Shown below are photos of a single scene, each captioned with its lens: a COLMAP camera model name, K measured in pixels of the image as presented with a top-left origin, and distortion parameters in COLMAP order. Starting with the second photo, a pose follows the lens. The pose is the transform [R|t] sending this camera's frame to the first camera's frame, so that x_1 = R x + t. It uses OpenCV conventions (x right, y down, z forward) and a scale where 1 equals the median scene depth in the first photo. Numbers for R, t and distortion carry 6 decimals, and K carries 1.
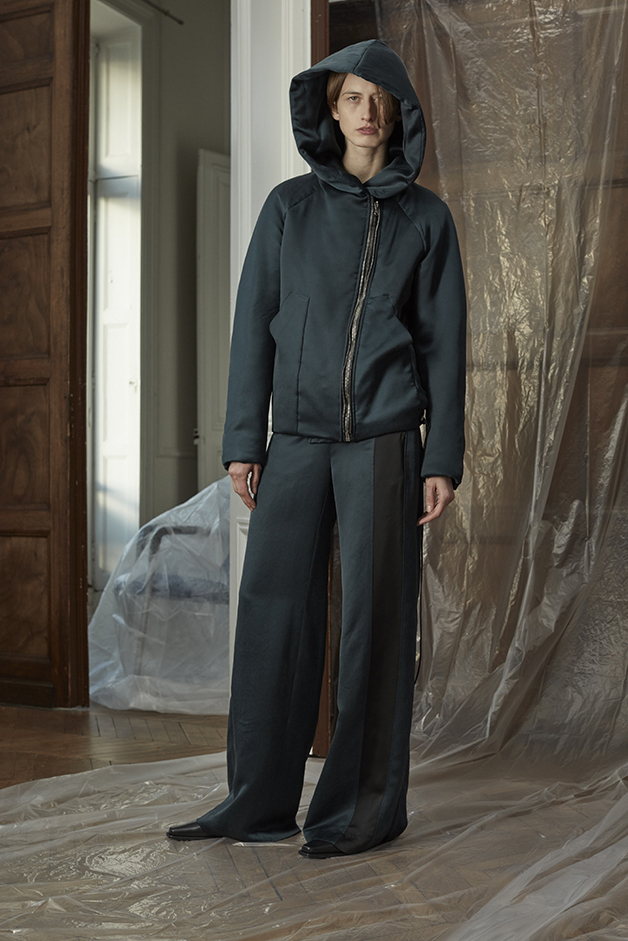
lens RADIAL K [[1433.4, 0, 315.2], [0, 1433.4, 452.5], [0, 0, 1]] dist [-0.089755, 0.067199]
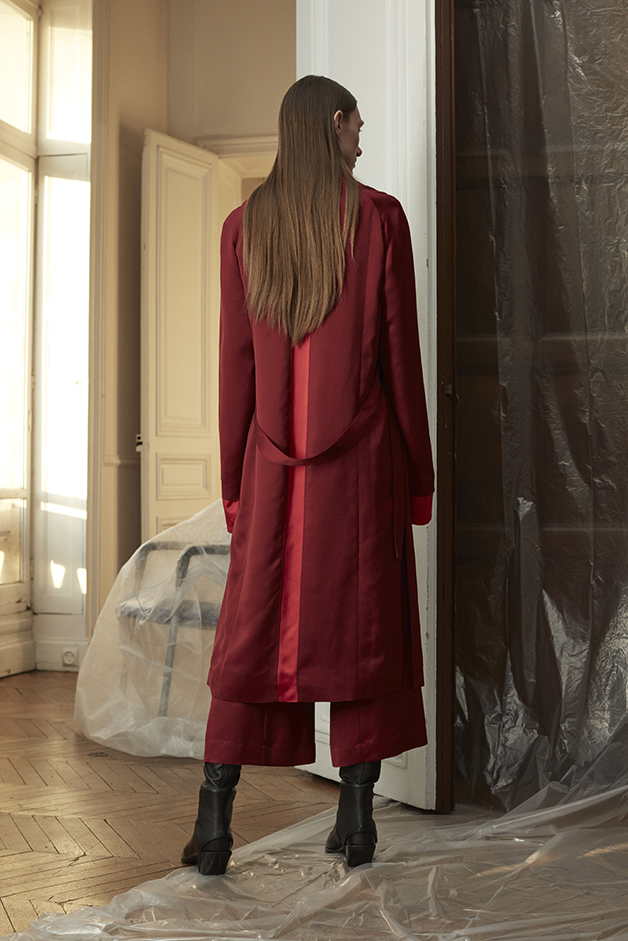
lens RADIAL K [[1433.4, 0, 315.2], [0, 1433.4, 452.5], [0, 0, 1]] dist [-0.089755, 0.067199]
pose [[0.987298, 0.011061, 0.158494, -0.171594], [-0.010140, 0.999927, -0.006624, -0.000201], [-0.158556, 0.004933, 0.987338, 0.123108]]
